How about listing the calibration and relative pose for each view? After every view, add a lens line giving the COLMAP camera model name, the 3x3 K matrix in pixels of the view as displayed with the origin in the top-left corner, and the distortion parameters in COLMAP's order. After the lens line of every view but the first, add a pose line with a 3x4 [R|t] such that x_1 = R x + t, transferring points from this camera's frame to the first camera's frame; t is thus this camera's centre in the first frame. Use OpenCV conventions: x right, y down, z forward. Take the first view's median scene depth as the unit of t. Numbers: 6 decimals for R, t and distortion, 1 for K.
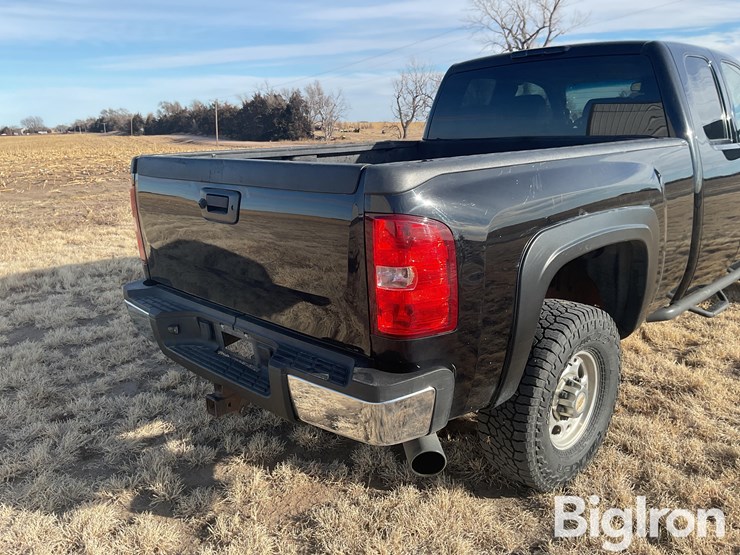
lens RADIAL K [[599.9, 0, 366.6], [0, 599.9, 273.8], [0, 0, 1]] dist [0.085551, -0.163617]
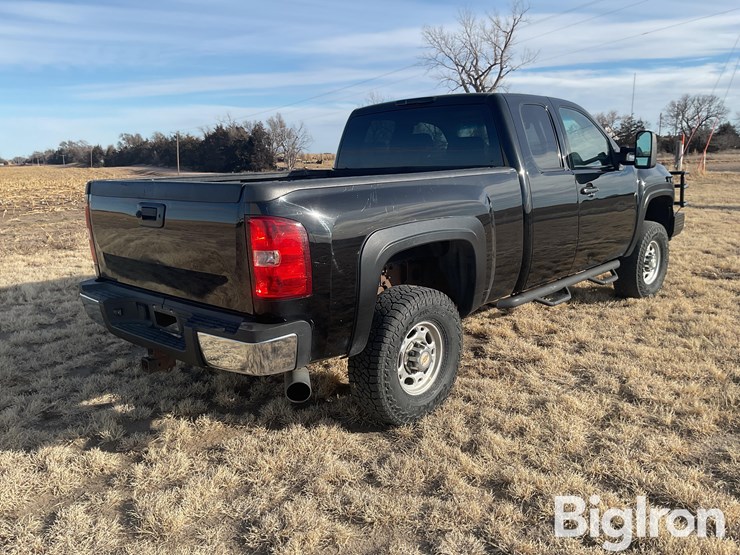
lens RADIAL K [[599.9, 0, 366.6], [0, 599.9, 273.8], [0, 0, 1]] dist [0.085551, -0.163617]
pose [[0.998258, -0.012075, 0.057752, 0.126810], [0.014917, 0.998685, -0.049044, 0.073337], [-0.057084, 0.049821, 0.997126, -0.301983]]
